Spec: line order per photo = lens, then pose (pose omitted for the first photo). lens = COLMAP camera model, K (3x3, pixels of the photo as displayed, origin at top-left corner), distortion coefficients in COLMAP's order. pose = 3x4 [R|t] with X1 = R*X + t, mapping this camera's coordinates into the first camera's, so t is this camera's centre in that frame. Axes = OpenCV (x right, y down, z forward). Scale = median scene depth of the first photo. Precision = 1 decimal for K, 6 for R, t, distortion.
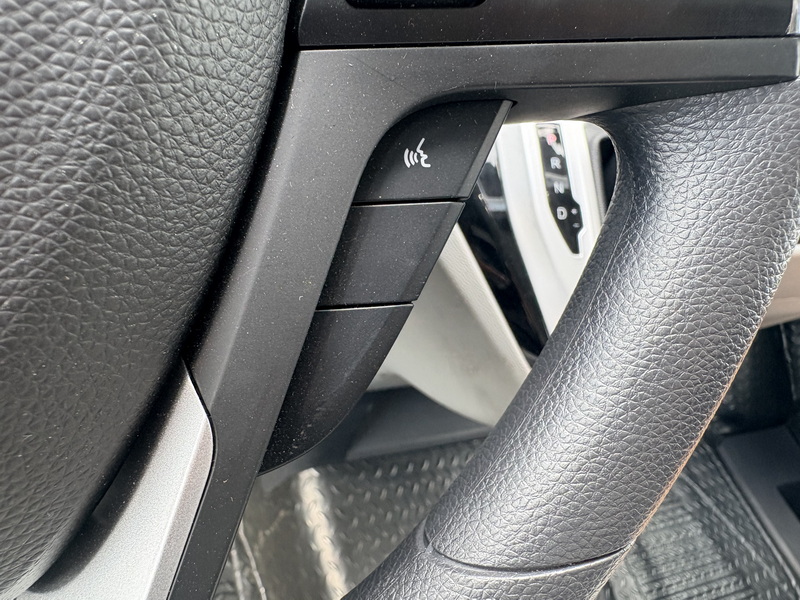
lens RADIAL K [[596.1, 0, 349.3], [0, 596.1, 301.9], [0, 0, 1]] dist [-0.022862, 0.004560]
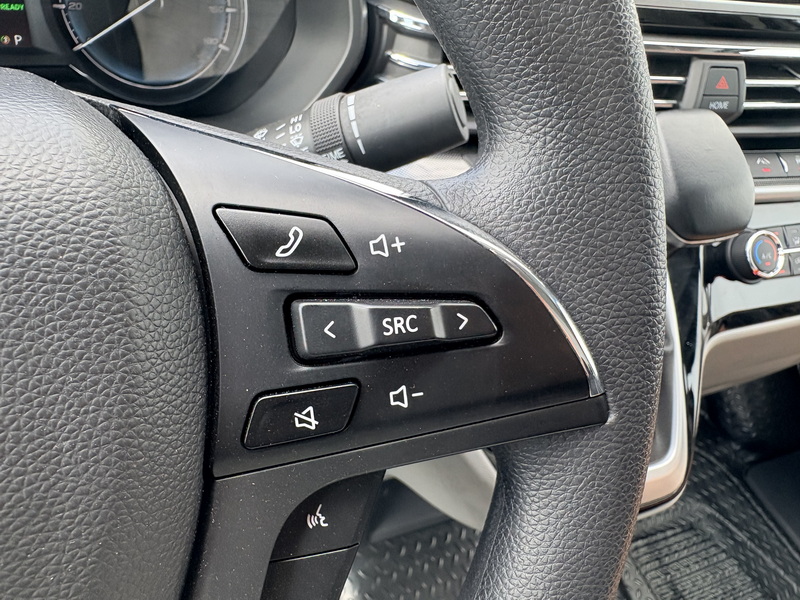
lens RADIAL K [[596.1, 0, 349.3], [0, 596.1, 301.9], [0, 0, 1]] dist [-0.022862, 0.004560]
pose [[0.993146, -0.111584, -0.034797, 0.260698], [0.109525, 0.992387, -0.056323, -0.586660], [0.040817, 0.052126, 0.997806, -0.307022]]
